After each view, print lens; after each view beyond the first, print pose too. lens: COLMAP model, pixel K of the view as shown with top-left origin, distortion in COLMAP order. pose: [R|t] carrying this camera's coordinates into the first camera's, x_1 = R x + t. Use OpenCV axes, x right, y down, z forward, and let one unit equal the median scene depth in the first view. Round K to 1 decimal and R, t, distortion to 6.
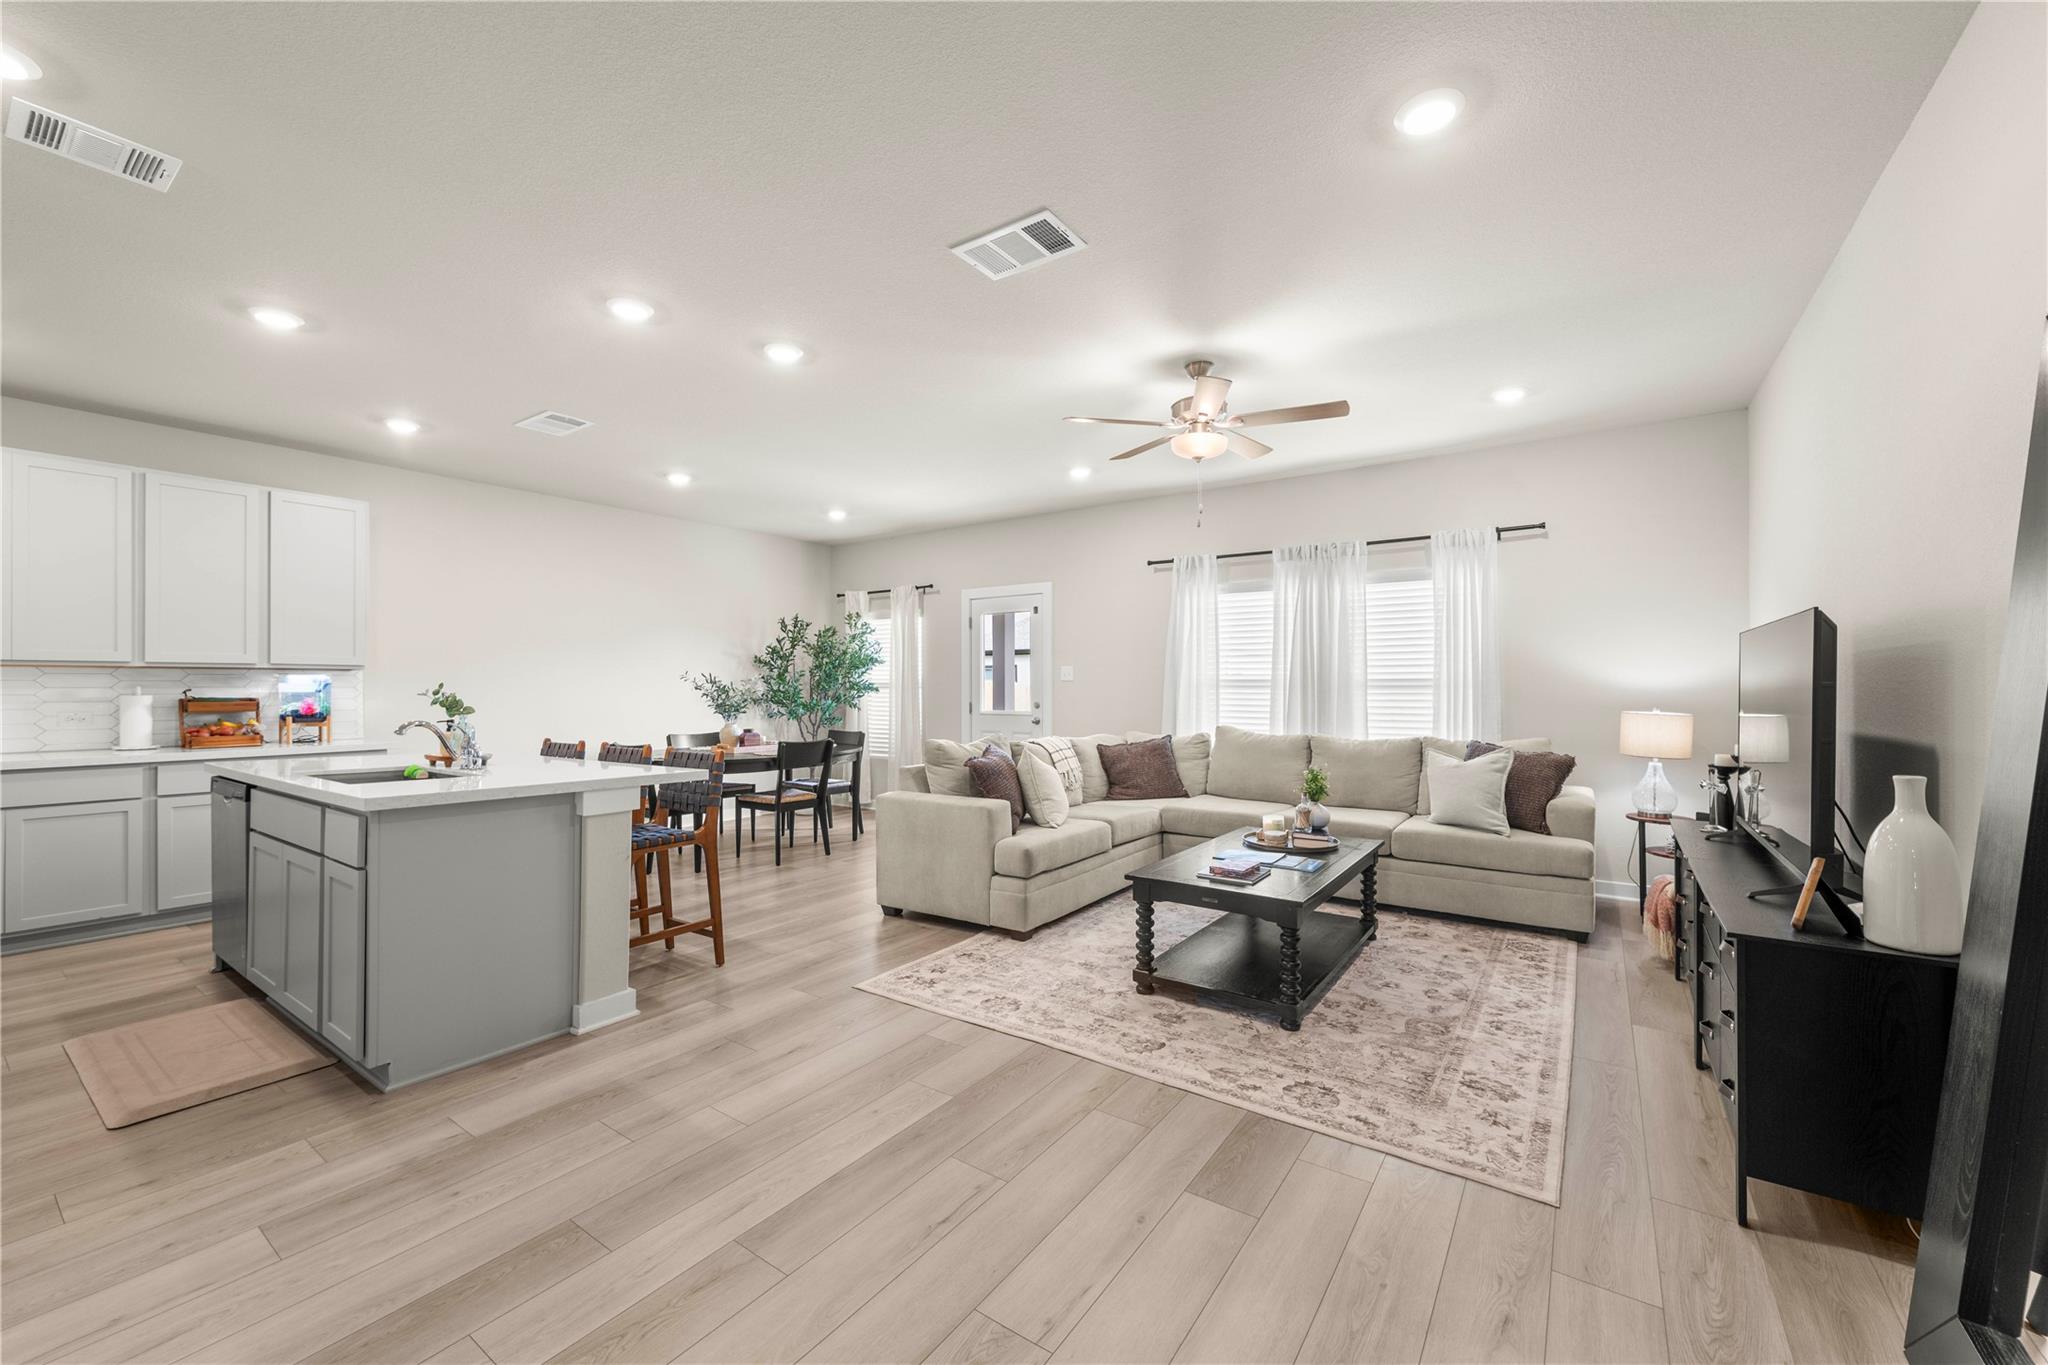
lens RADIAL K [[809.3, 0, 1020.4], [0, 809.3, 677.7], [0, 0, 1]] dist [-0.001598, -0.000670]
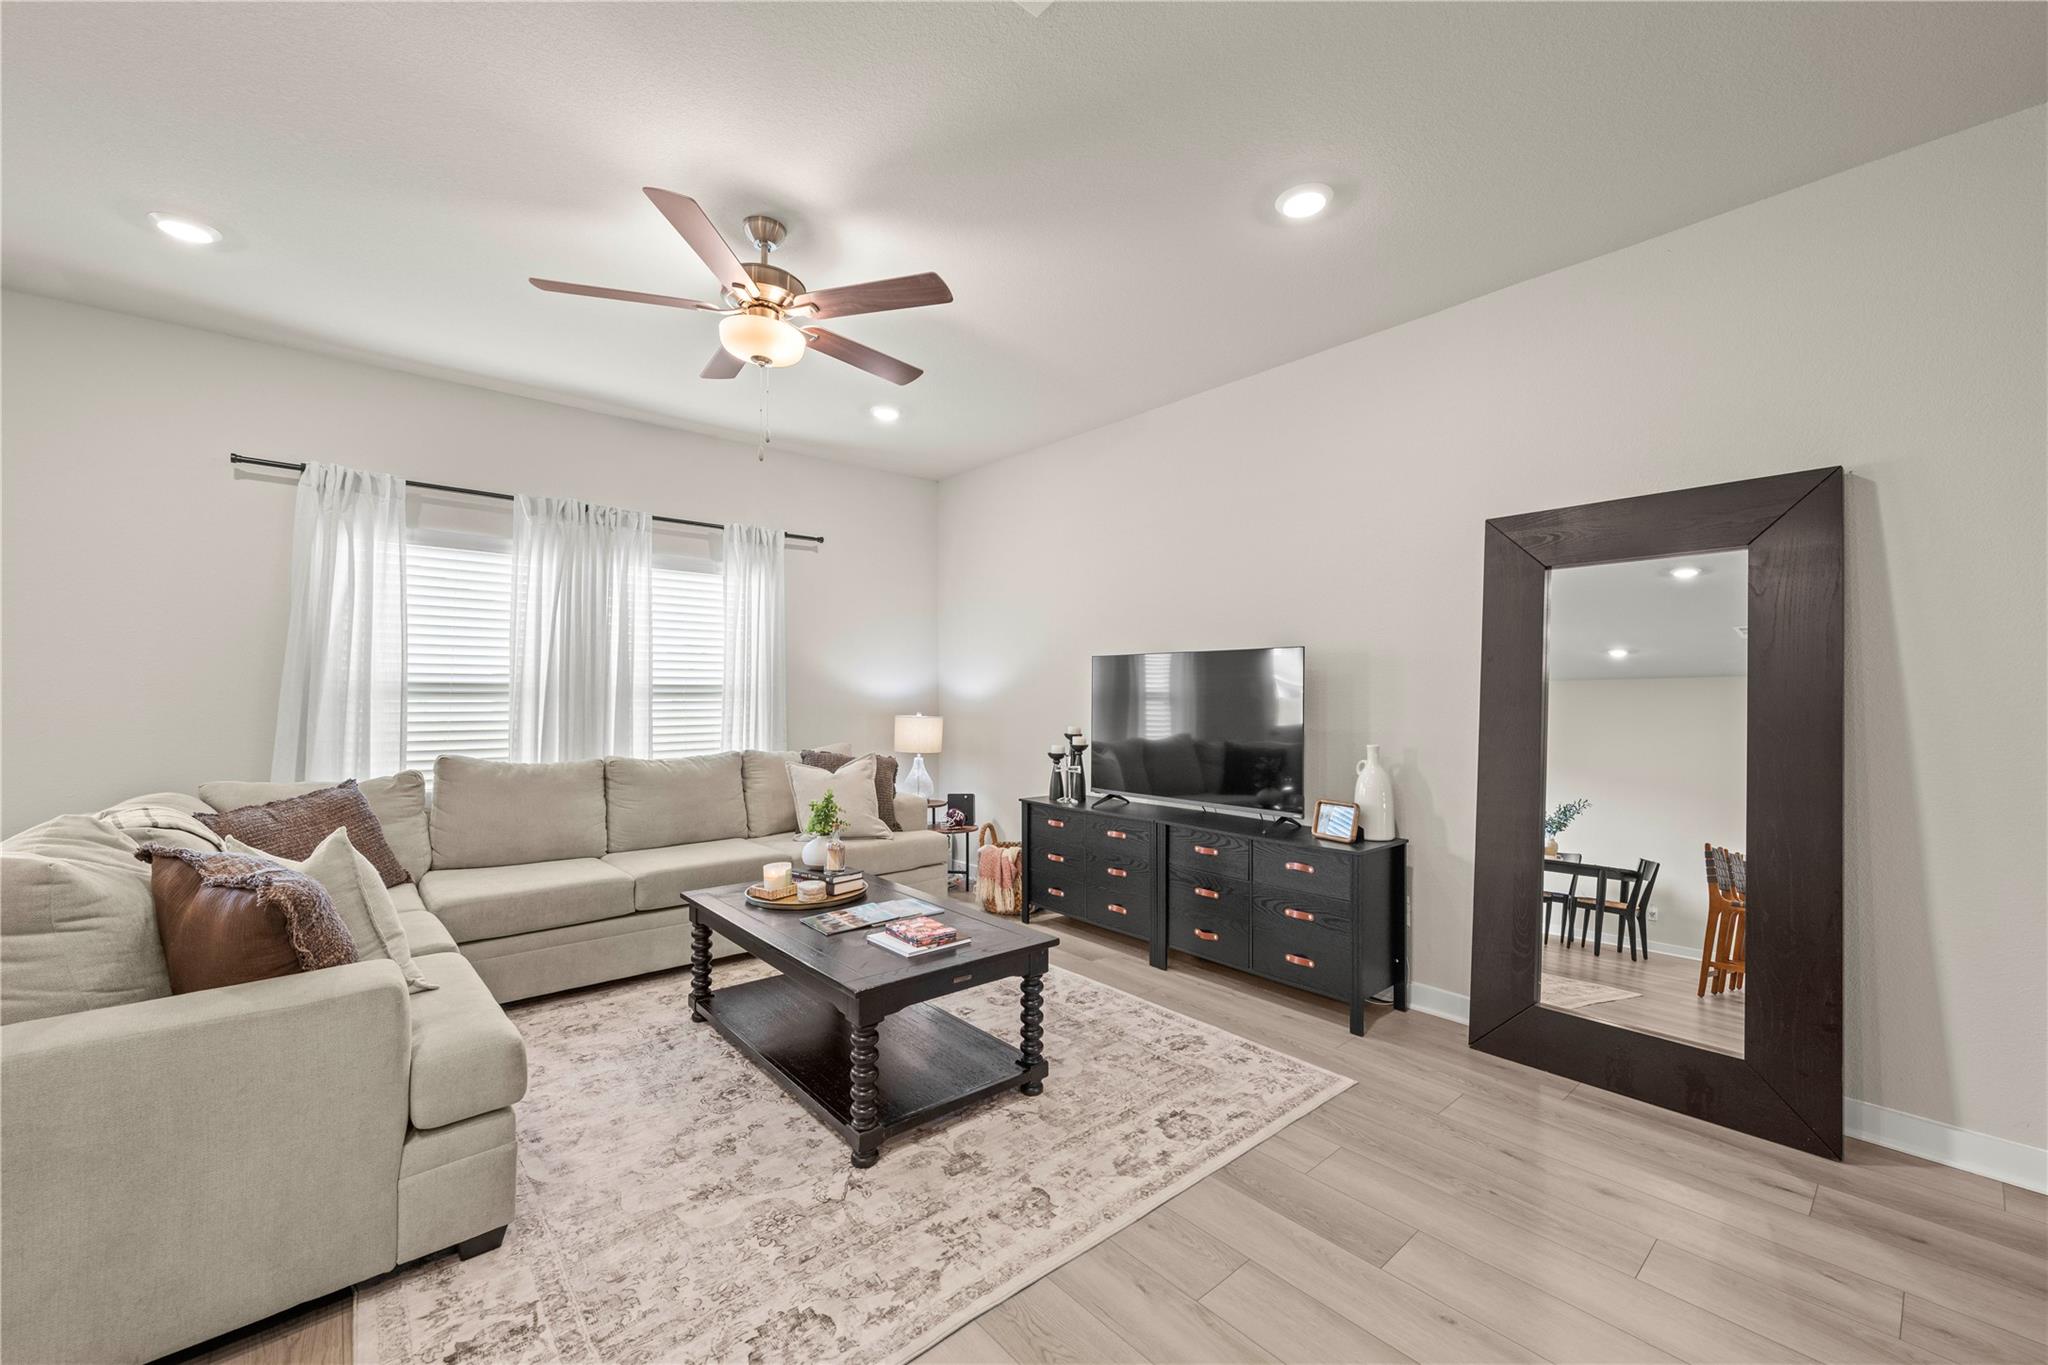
lens RADIAL K [[809.3, 0, 1051.2], [0, 809.3, 680.4], [0, 0, 1]] dist [-0.001598, -0.000670]
pose [[0.215429, 0.012028, 0.976445, -0.345163], [-0.019355, 0.999780, -0.008046, -0.003999], [-0.976328, -0.017166, 0.215614, 0.526245]]
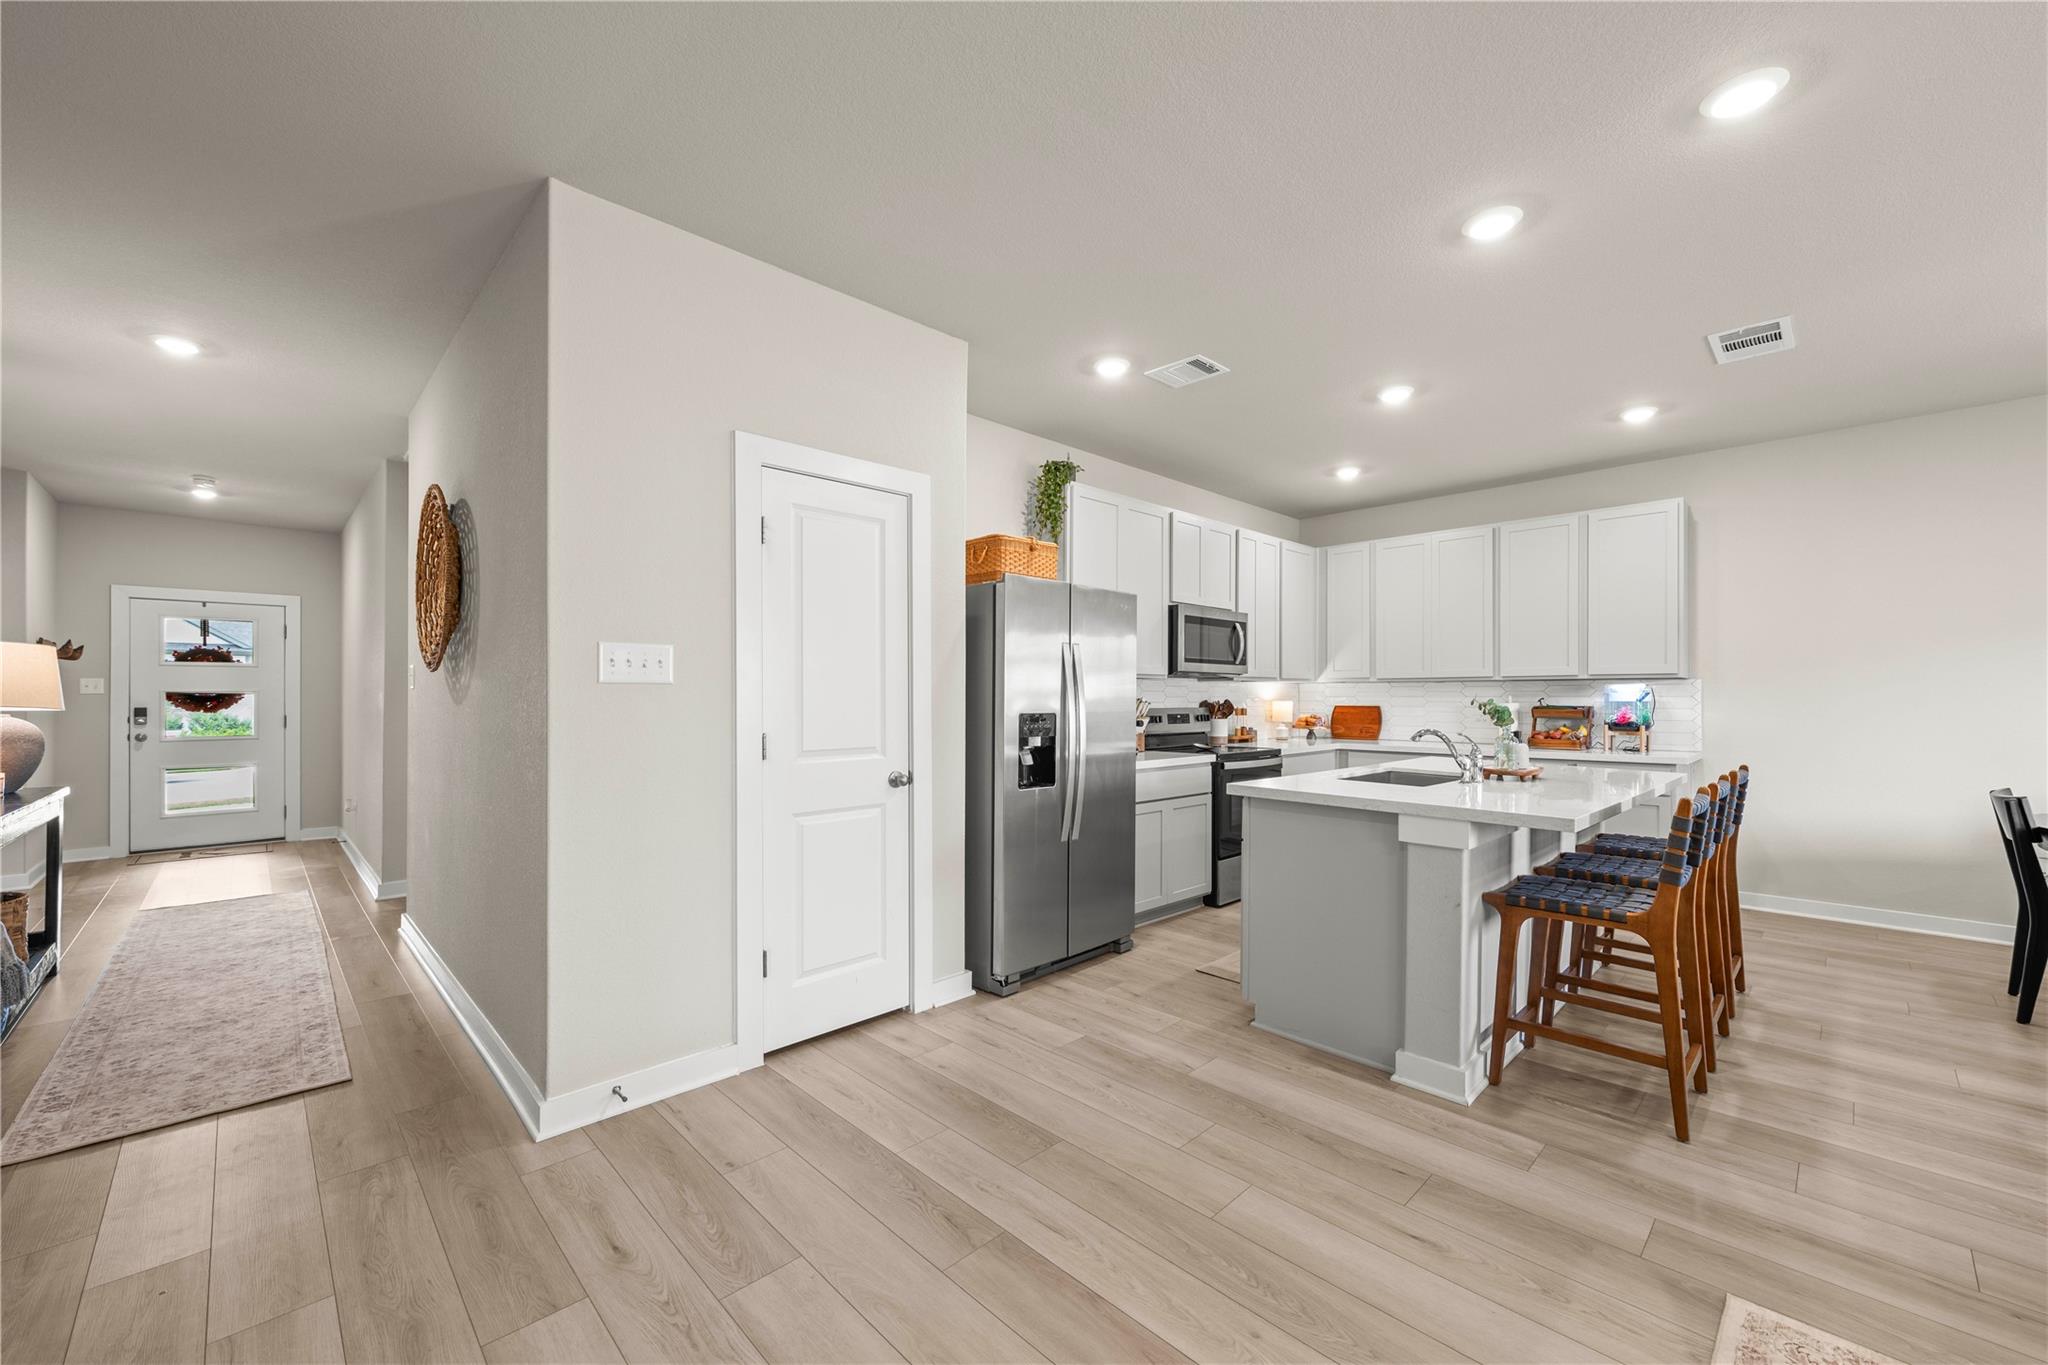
lens RADIAL K [[809.3, 0, 1047.1], [0, 809.3, 690.4], [0, 0, 1]] dist [-0.001598, -0.000670]
pose [[-0.170566, -0.006492, -0.985325, 0.278240], [0.011991, 0.999891, -0.008664, 0.004629], [0.985273, -0.013293, -0.170470, 0.517763]]
